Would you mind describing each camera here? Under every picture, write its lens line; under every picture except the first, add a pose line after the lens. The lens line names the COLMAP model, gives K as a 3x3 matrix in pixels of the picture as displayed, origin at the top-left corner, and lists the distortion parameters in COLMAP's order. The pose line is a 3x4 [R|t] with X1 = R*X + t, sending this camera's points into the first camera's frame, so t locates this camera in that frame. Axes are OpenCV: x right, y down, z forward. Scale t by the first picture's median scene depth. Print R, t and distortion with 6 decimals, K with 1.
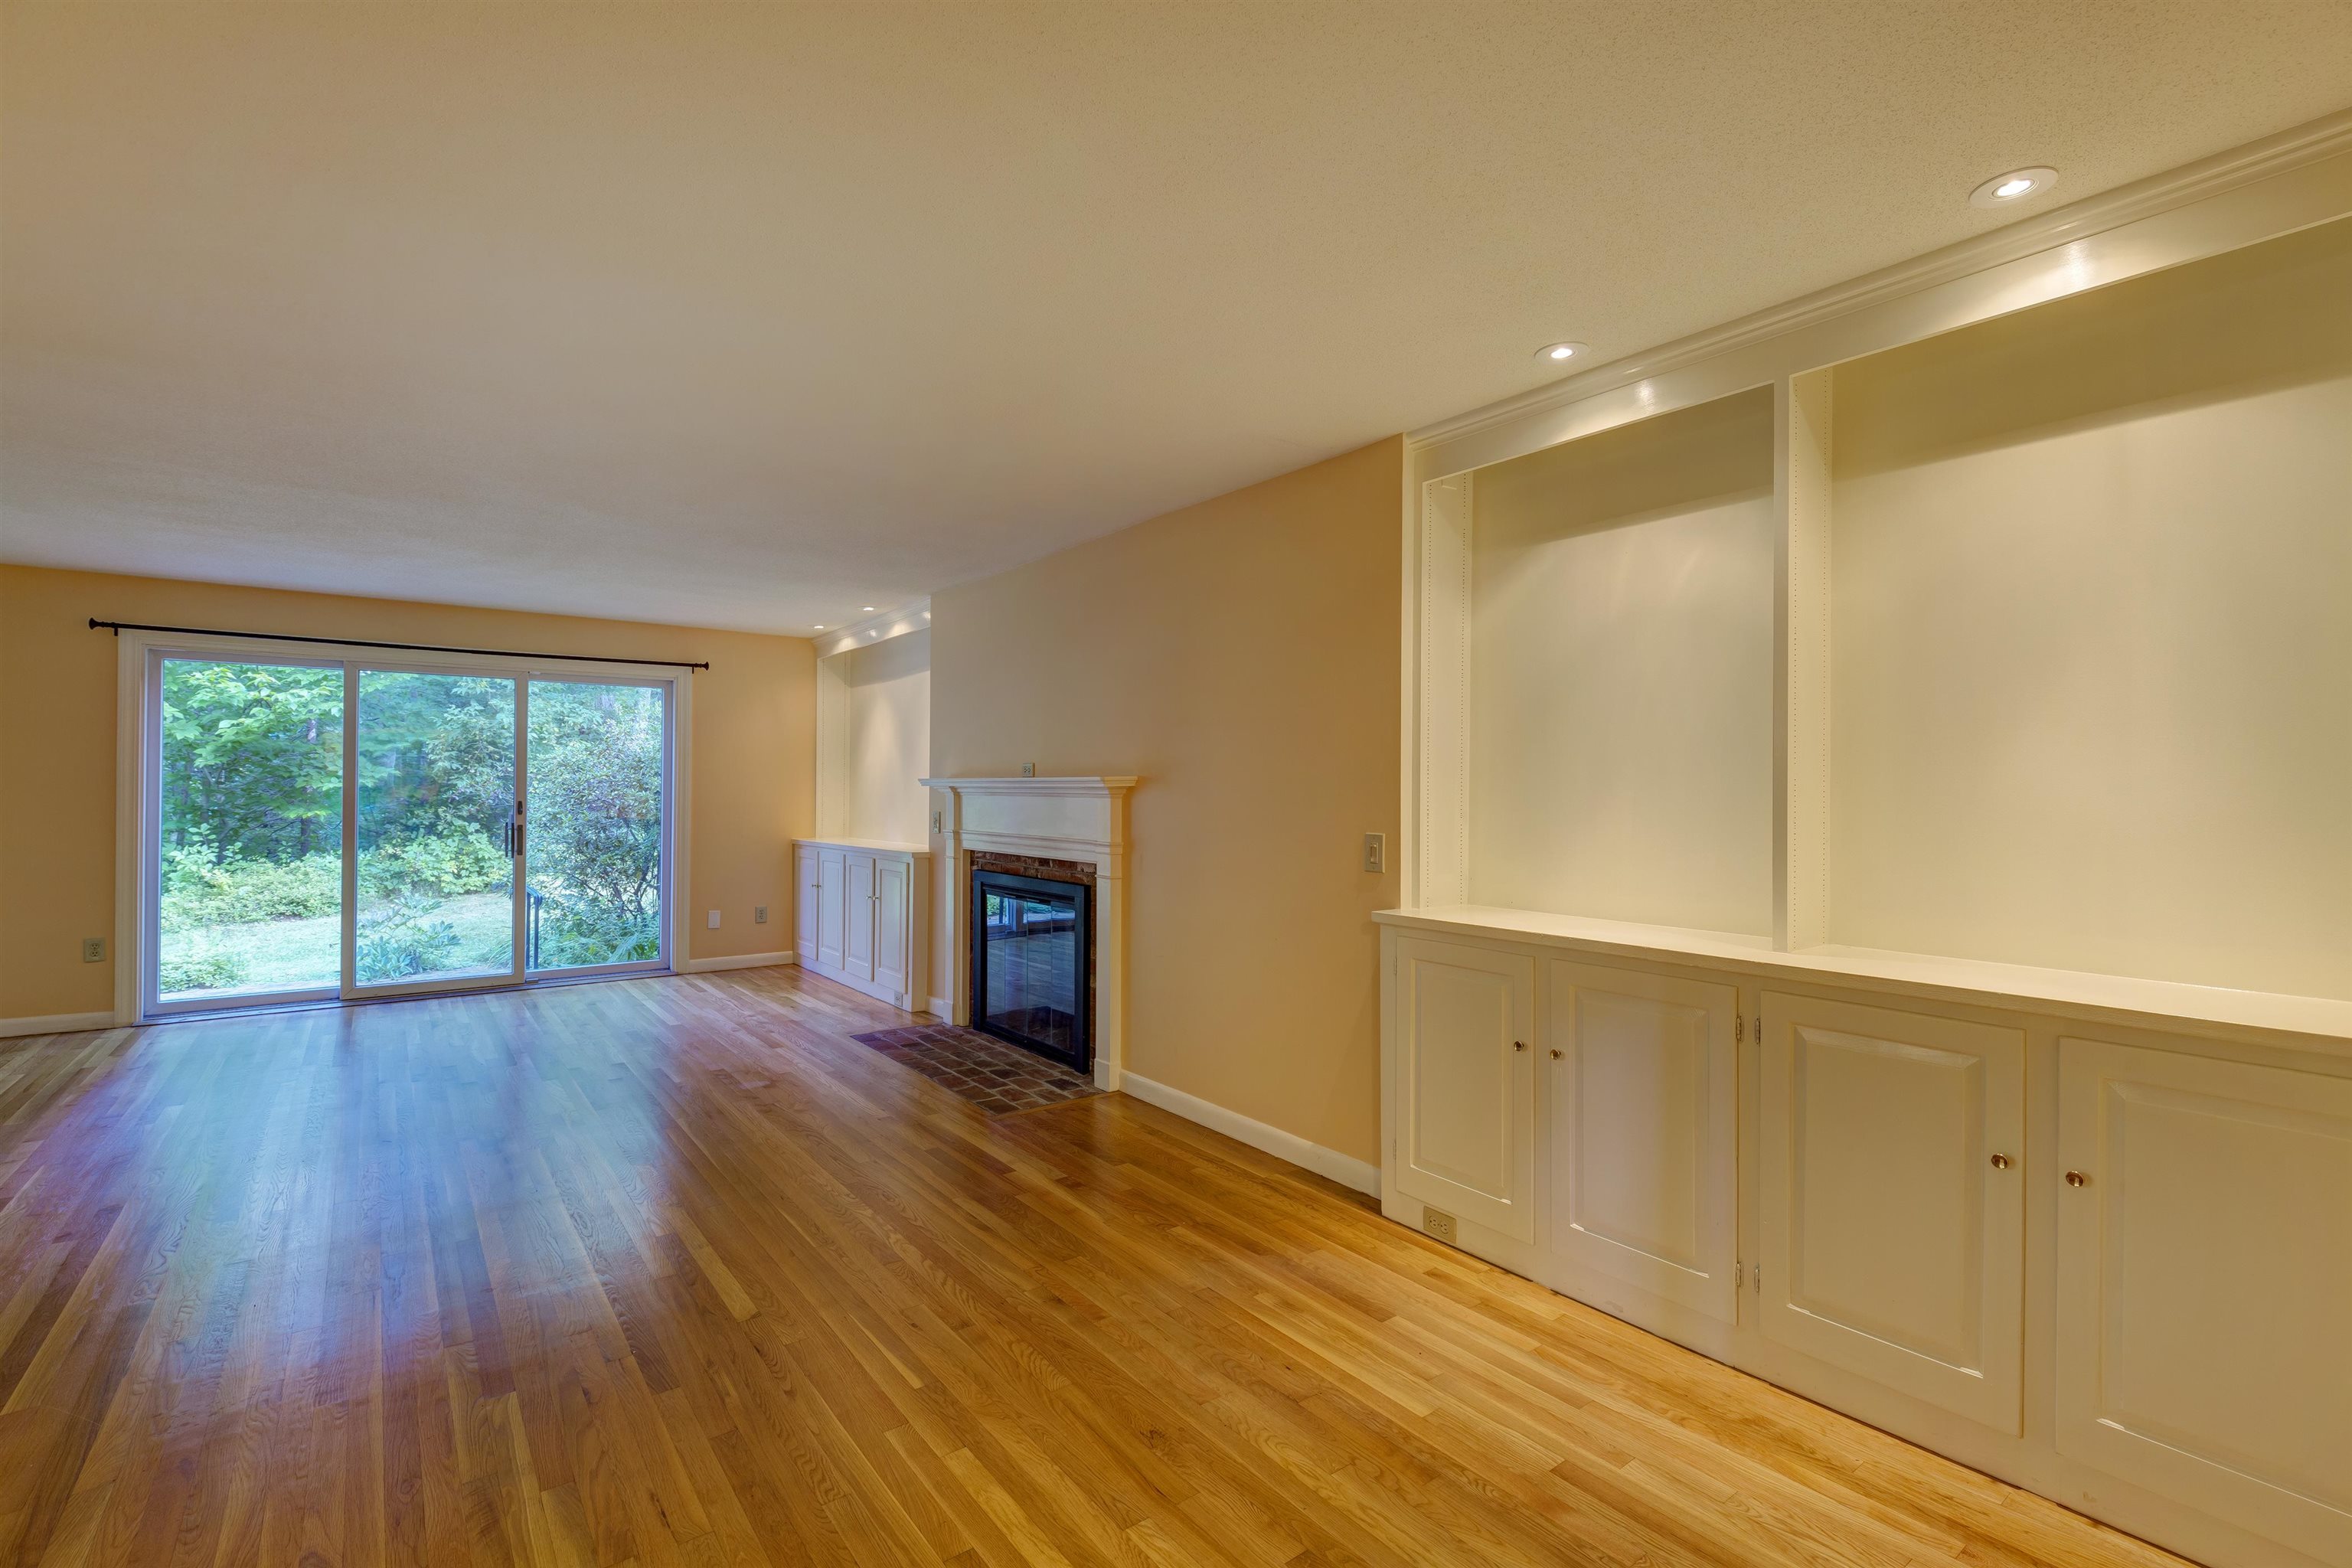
lens RADIAL K [[1046.6, 0, 1174.7], [0, 1046.6, 779.3], [0, 0, 1]] dist [0.013572, -0.010834]
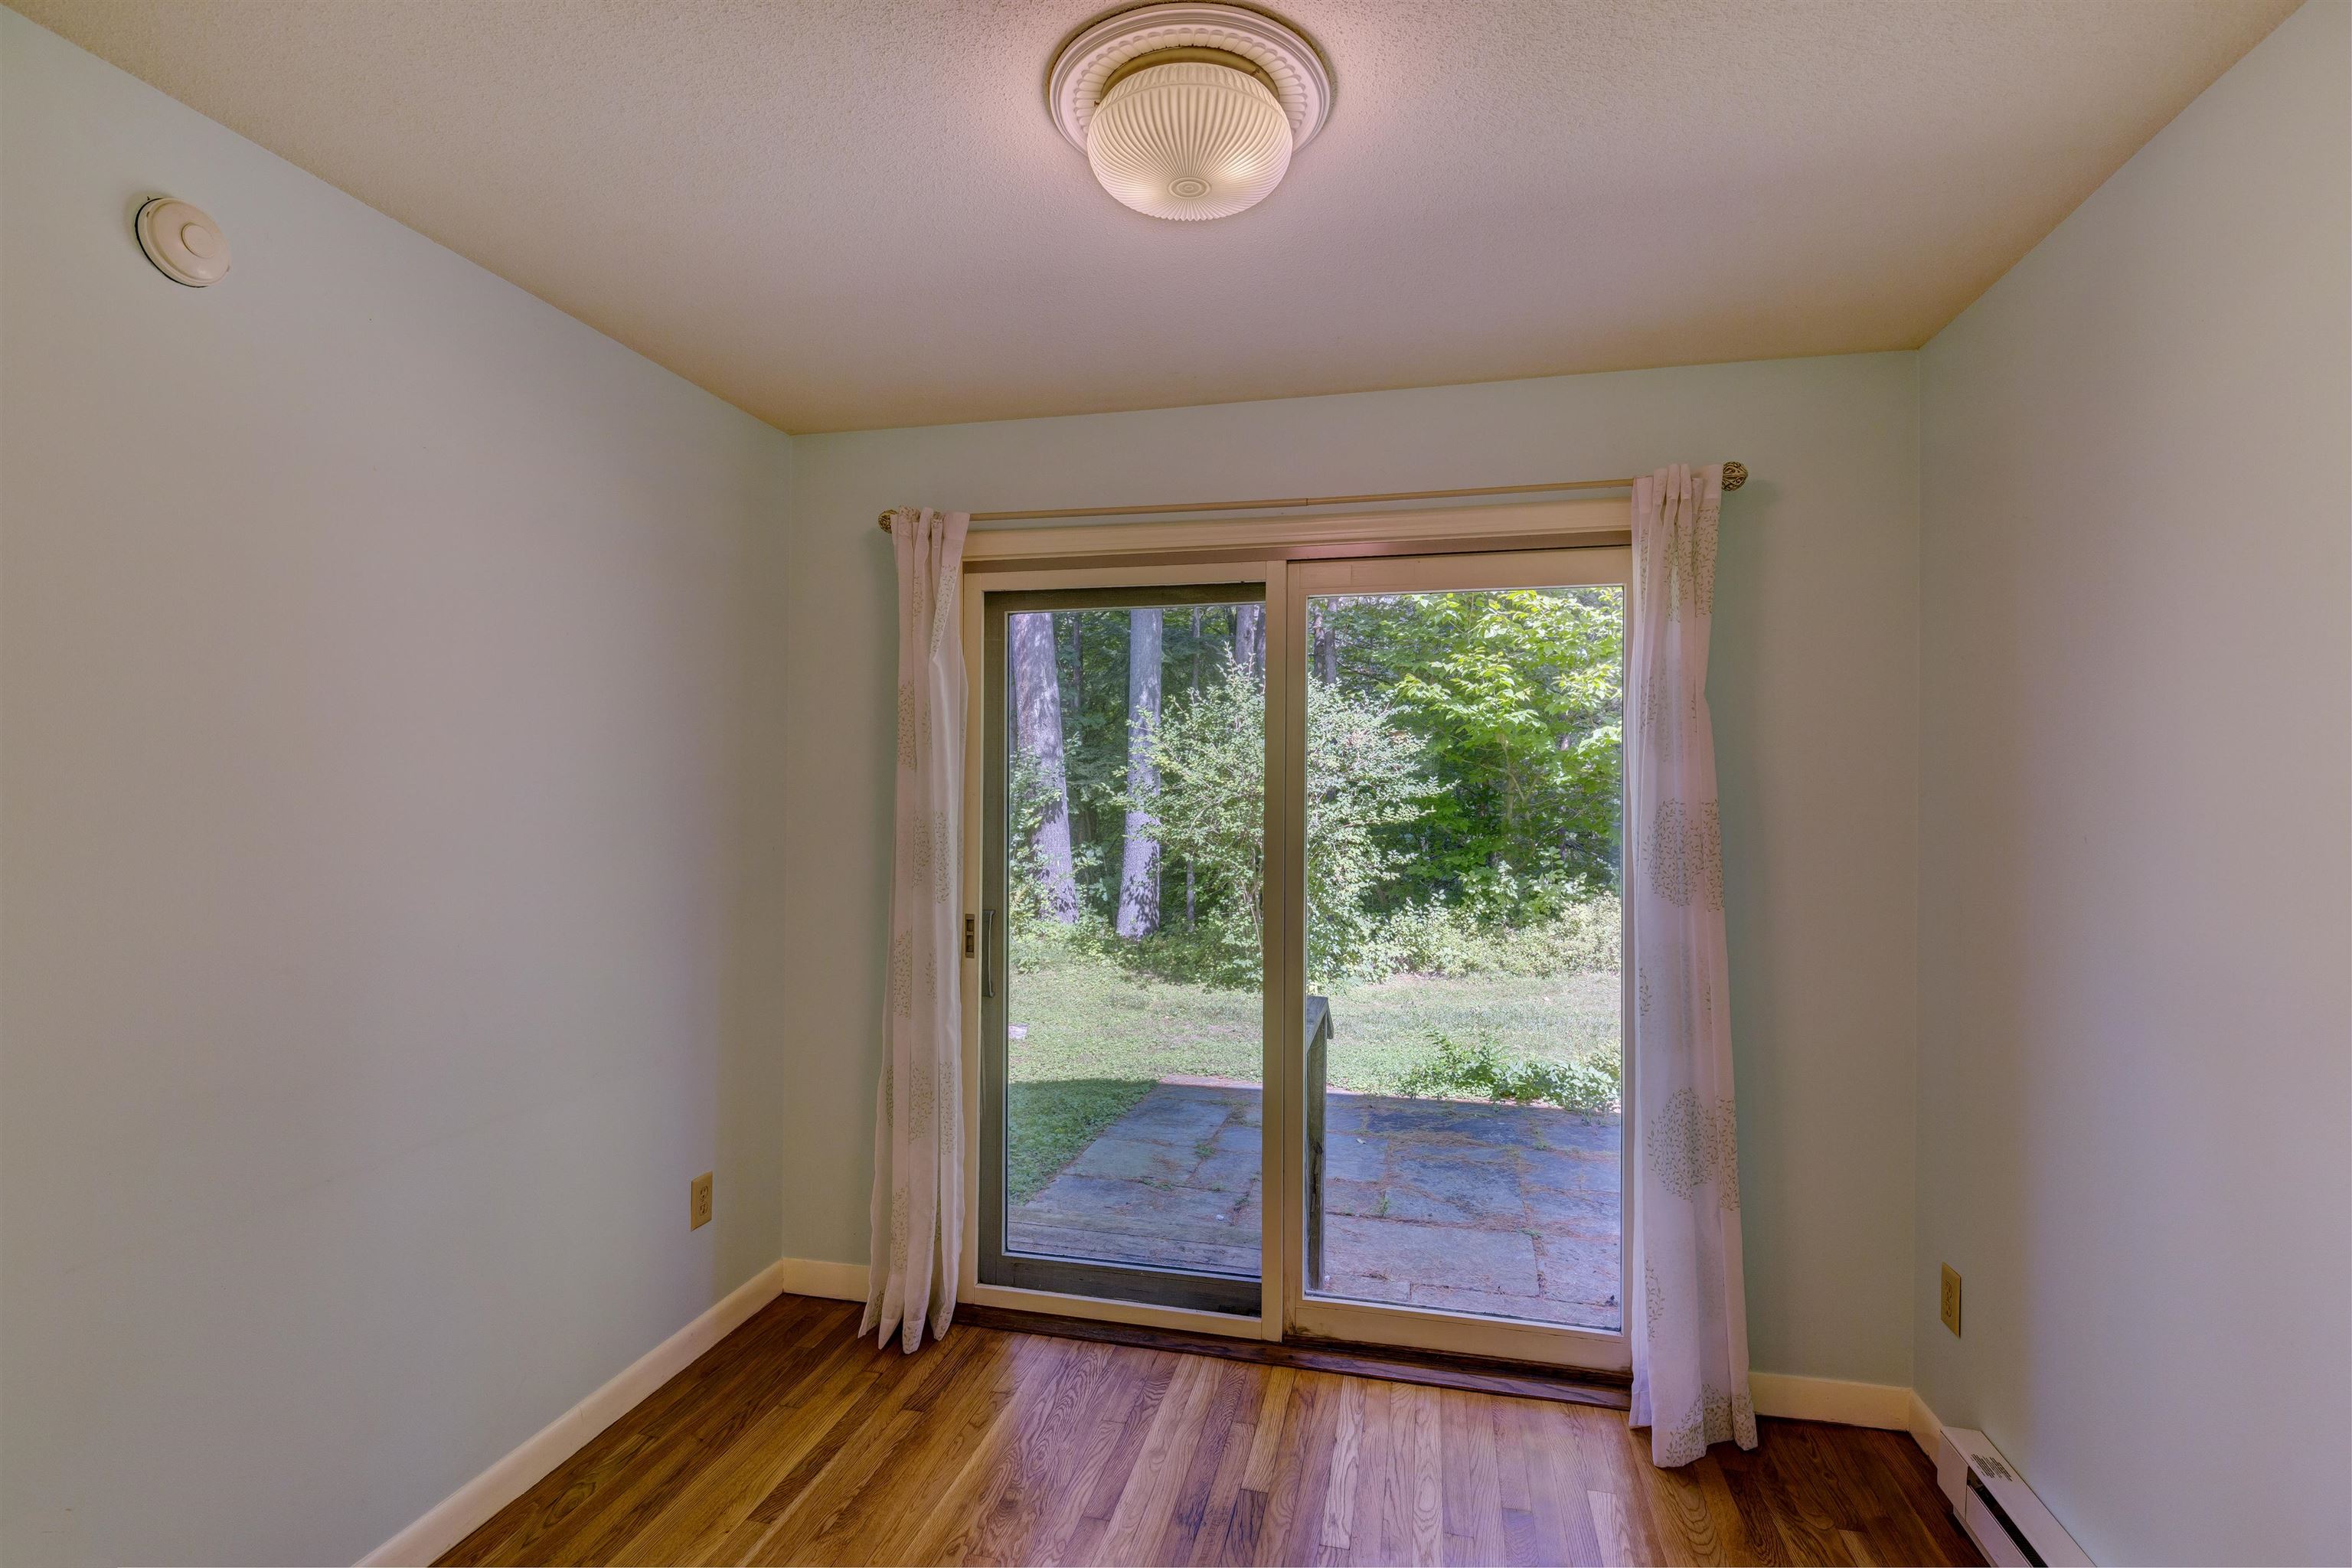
lens RADIAL K [[1090.6, 0, 1168.7], [0, 1090.6, 774.0], [0, 0, 1]] dist [0.008292, -0.011312]
pose [[0.632902, -0.009219, -0.774177, -1.076426], [0.000438, 0.999933, -0.011549, -0.024830], [0.774232, 0.006970, 0.632864, 0.434210]]
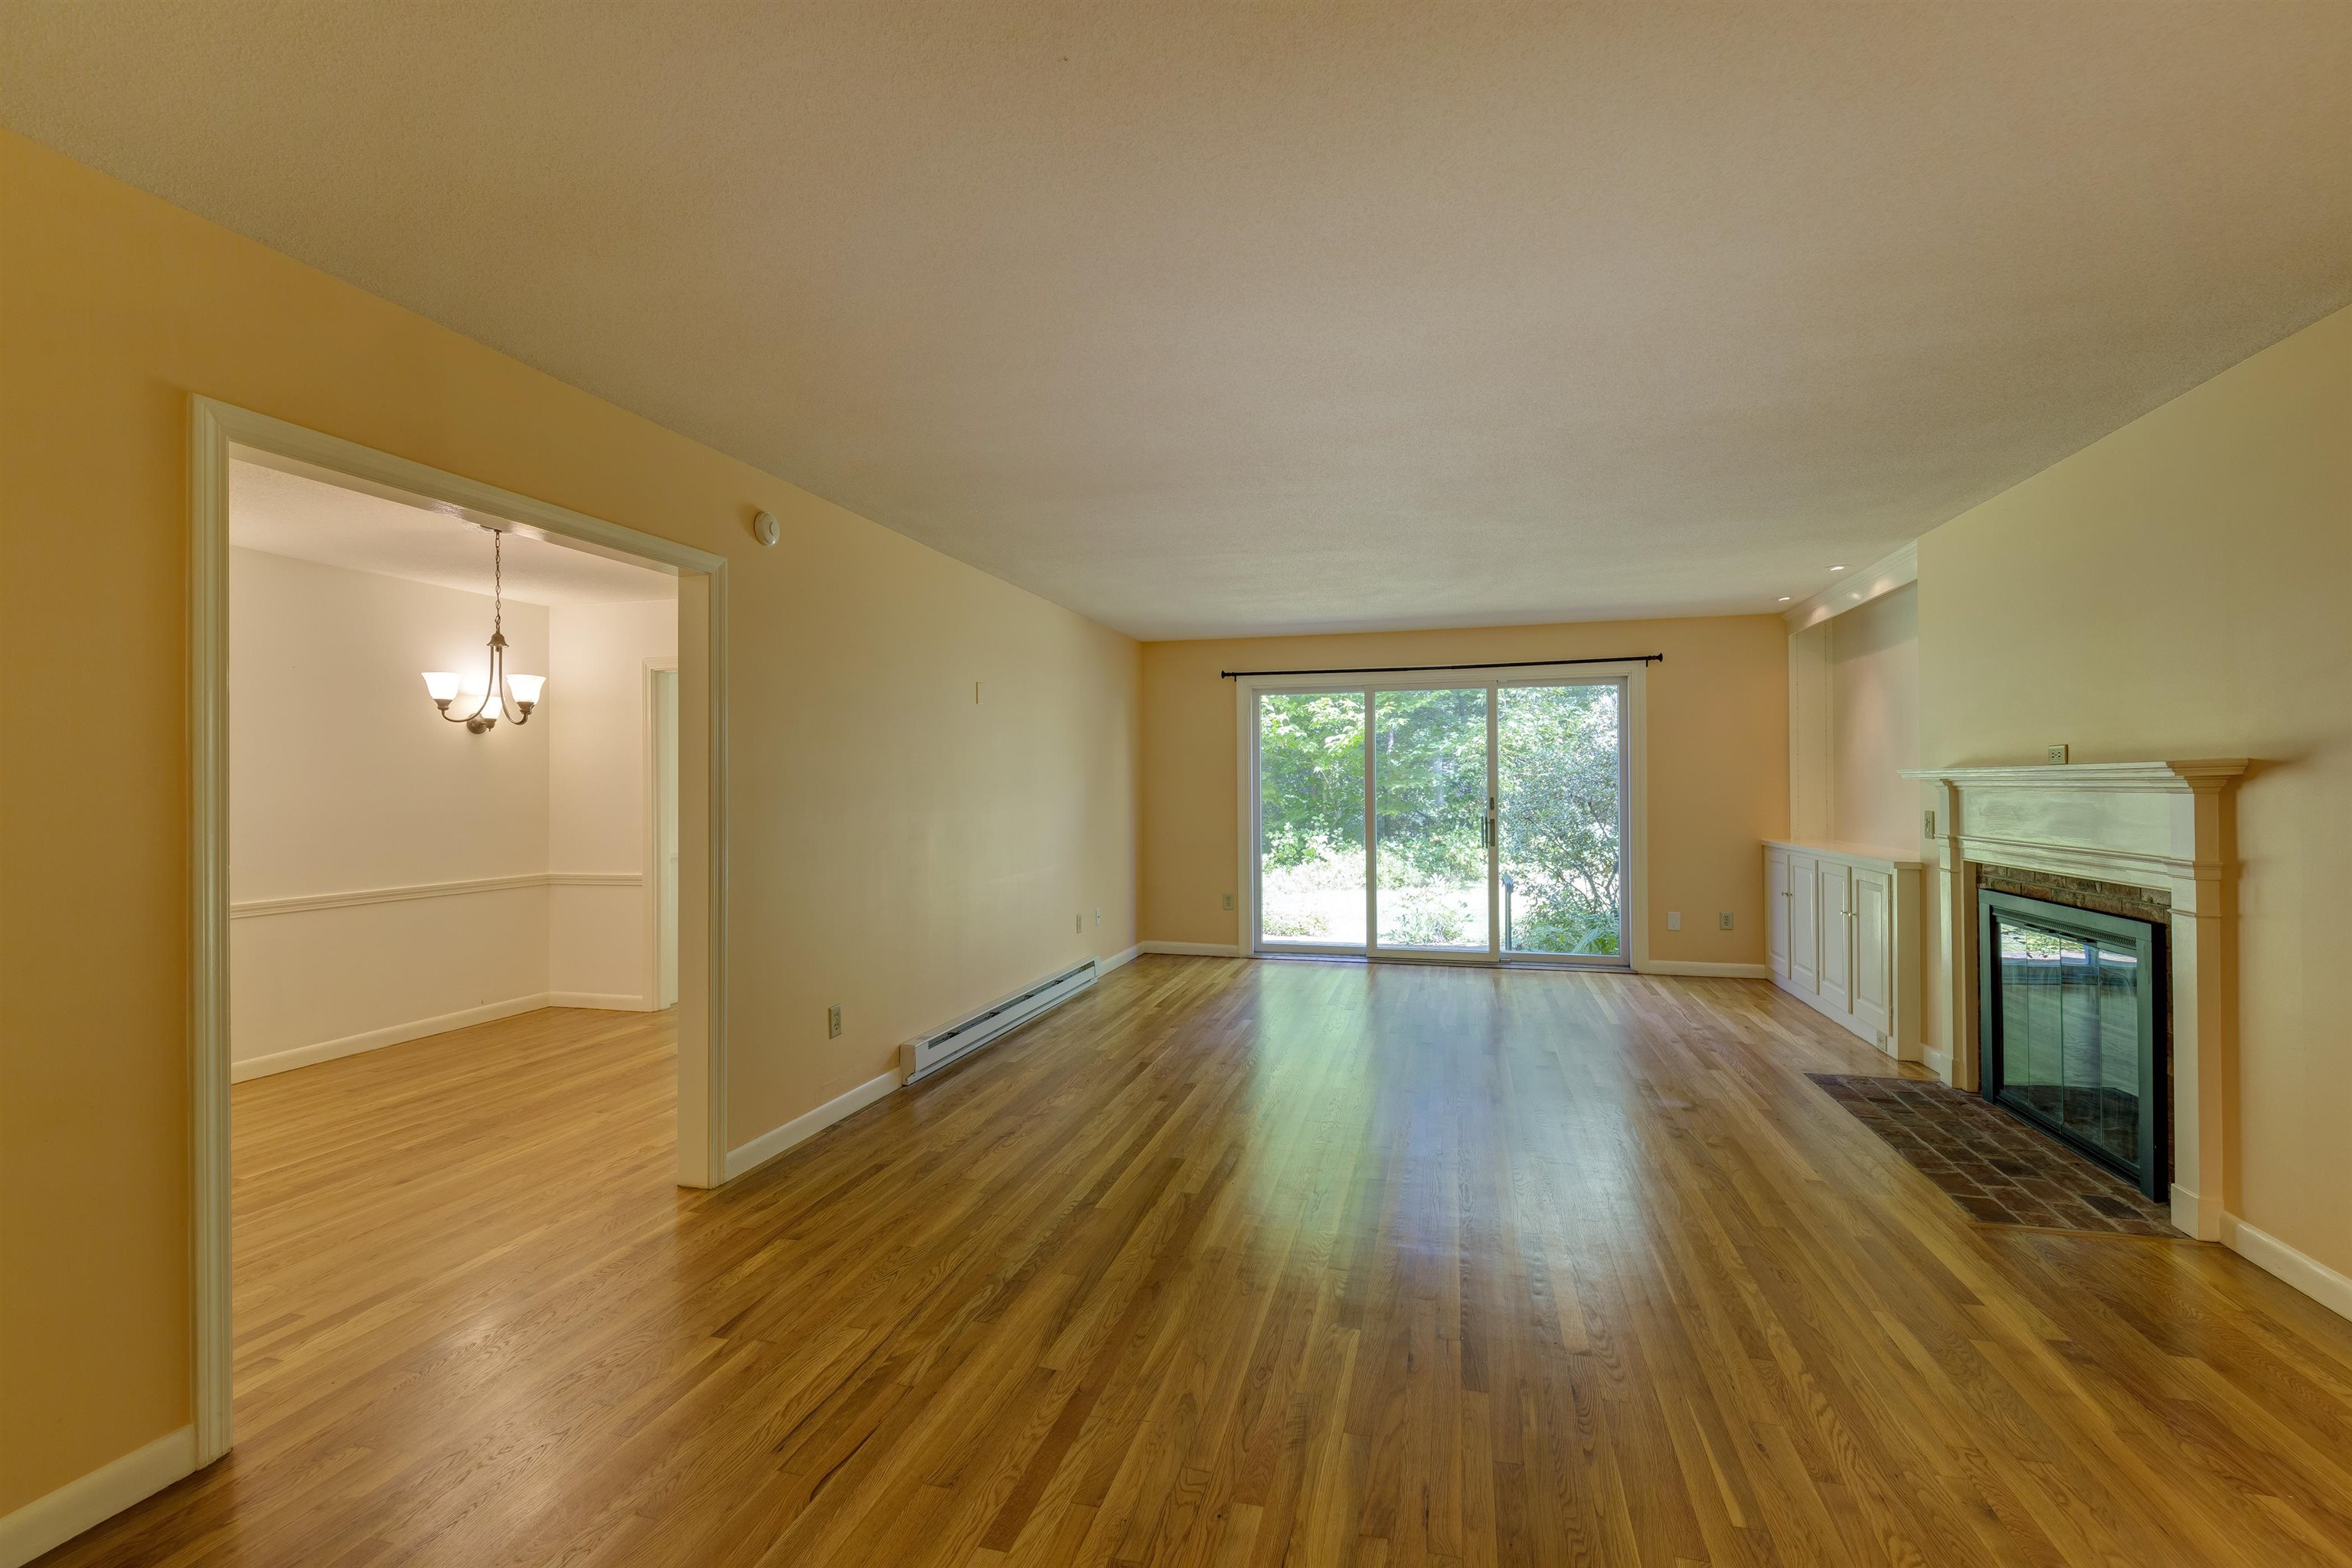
lens RADIAL K [[1046.6, 0, 1171.8], [0, 1046.6, 775.5], [0, 0, 1]] dist [0.013572, -0.010834]
pose [[0.609445, -0.016068, -0.792666, 0.062322], [0.016237, 0.999838, -0.007783, 0.000739], [0.792662, -0.008127, 0.609607, 0.075363]]
